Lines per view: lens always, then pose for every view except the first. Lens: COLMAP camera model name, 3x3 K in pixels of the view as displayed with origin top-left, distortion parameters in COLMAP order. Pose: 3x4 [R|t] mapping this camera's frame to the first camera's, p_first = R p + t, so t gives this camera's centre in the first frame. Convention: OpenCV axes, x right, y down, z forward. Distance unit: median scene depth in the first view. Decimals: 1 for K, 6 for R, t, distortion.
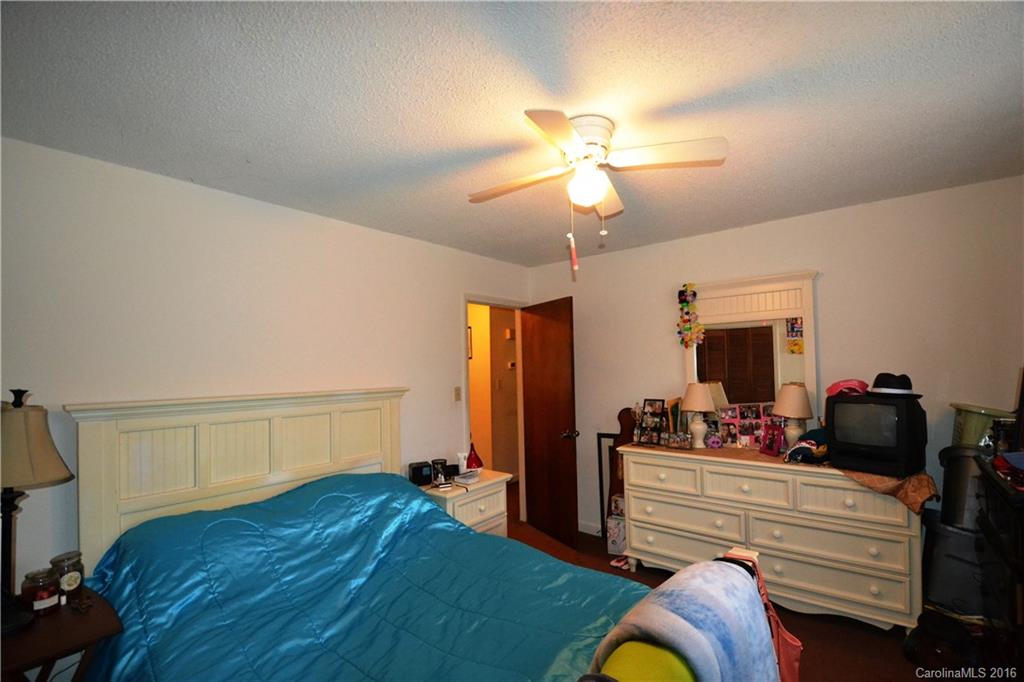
lens RADIAL K [[456.0, 0, 512.8], [0, 456.0, 355.6], [0, 0, 1]] dist [0.023421, -0.027357]
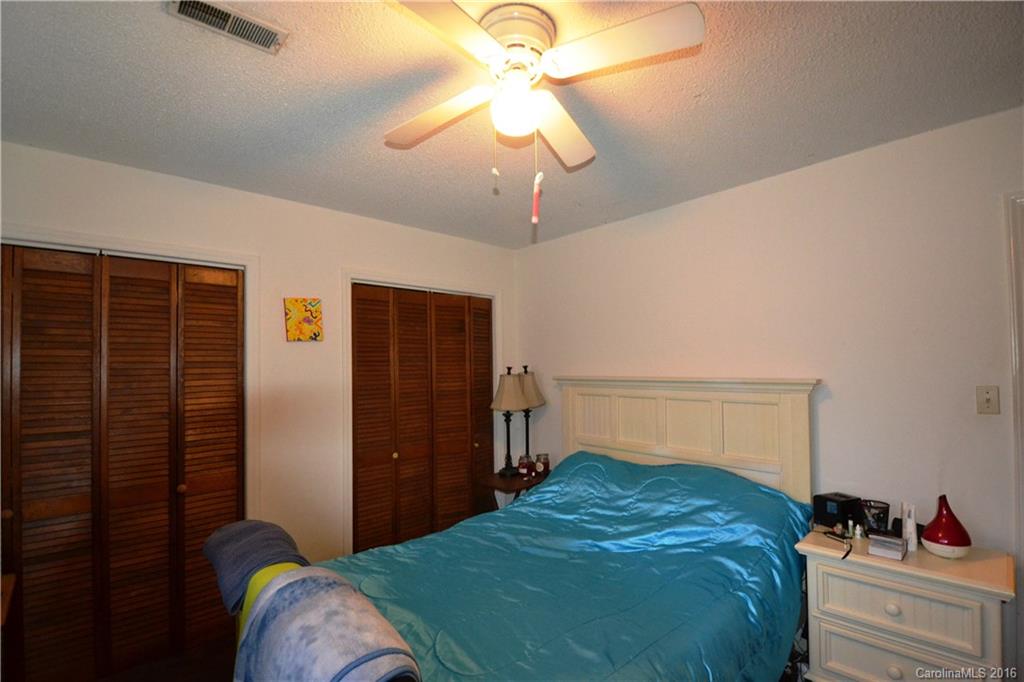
lens RADIAL K [[456.0, 0, 512.8], [0, 456.0, 355.6], [0, 0, 1]] dist [0.023421, -0.027357]
pose [[-0.133301, 0.001994, -0.991074, 0.745986], [0.042888, 0.999073, -0.003758, 0.021822], [0.990147, -0.043006, -0.133263, 0.902733]]
